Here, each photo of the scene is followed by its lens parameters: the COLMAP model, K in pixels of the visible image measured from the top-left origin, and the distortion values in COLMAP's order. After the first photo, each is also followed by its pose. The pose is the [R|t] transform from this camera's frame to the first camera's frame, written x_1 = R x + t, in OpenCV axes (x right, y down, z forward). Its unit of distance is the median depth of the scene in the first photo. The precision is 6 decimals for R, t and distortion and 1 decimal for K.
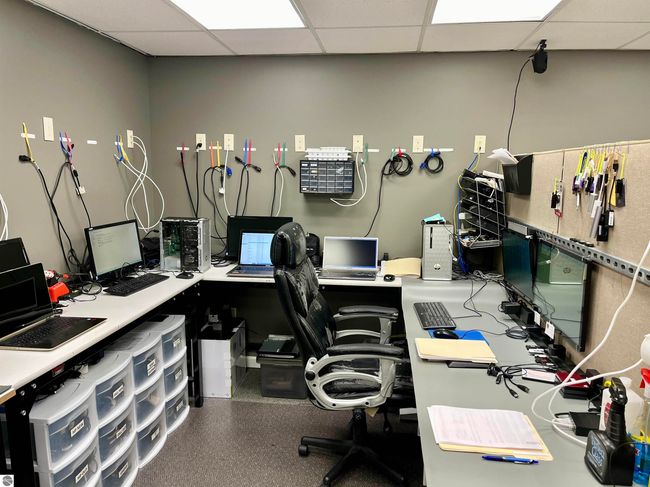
lens RADIAL K [[494.3, 0, 325.4], [0, 494.3, 245.8], [0, 0, 1]] dist [0.060917, -0.069967]
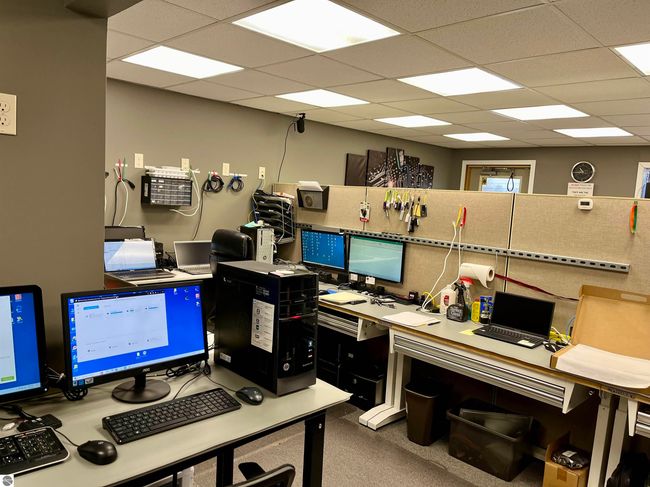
lens RADIAL K [[494.3, 0, 325.4], [0, 494.3, 245.8], [0, 0, 1]] dist [0.060917, -0.069967]
pose [[0.615466, -0.054980, 0.786244, -0.718488], [0.064770, 0.997718, 0.019066, -0.008057], [-0.785498, 0.039191, 0.617622, -0.027090]]
